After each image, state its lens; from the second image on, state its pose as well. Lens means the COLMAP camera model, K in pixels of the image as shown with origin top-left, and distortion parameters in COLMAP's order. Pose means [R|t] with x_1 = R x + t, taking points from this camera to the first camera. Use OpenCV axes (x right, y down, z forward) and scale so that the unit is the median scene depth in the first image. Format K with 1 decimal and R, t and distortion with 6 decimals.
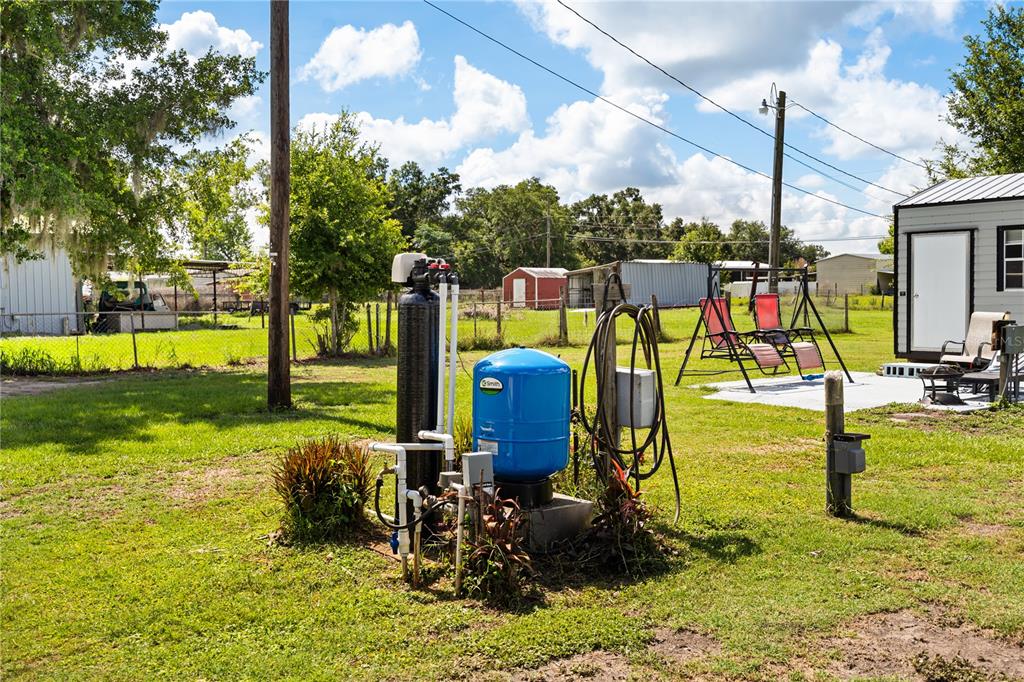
lens RADIAL K [[1018.3, 0, 512.0], [0, 1018.3, 341.0], [0, 0, 1]] dist [-0.010424, -0.014567]
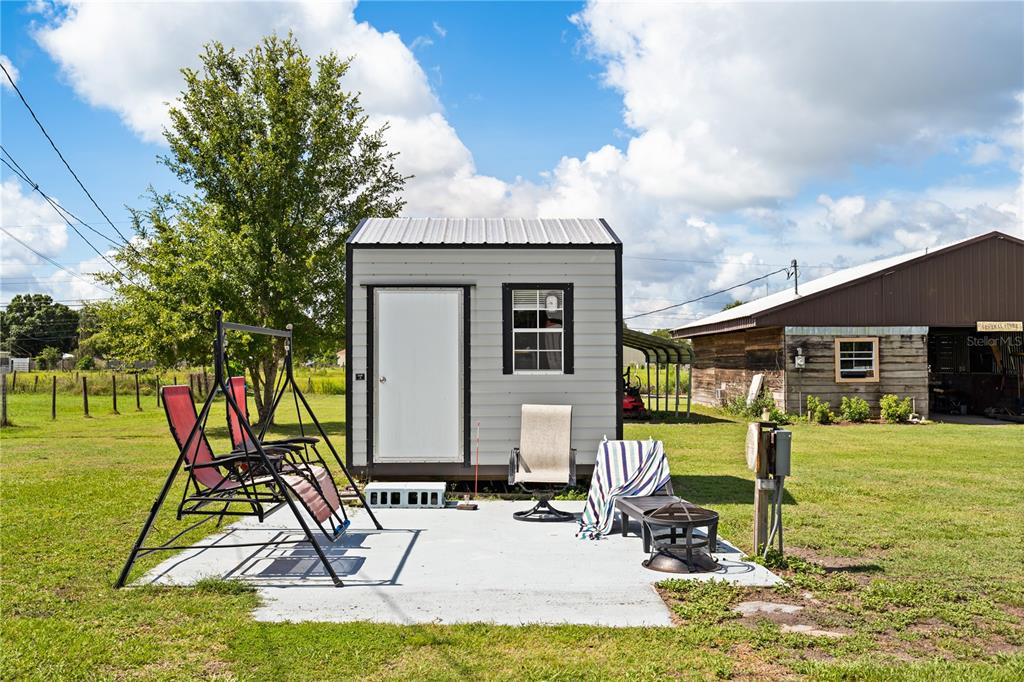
lens RADIAL K [[1018.3, 0, 512.0], [0, 1018.3, 341.0], [0, 0, 1]] dist [-0.010424, -0.014567]
pose [[0.615309, 0.032300, 0.787624, -0.079600], [0.029220, 0.997539, -0.063736, -0.025992], [-0.787744, 0.062231, 0.612851, 0.543829]]
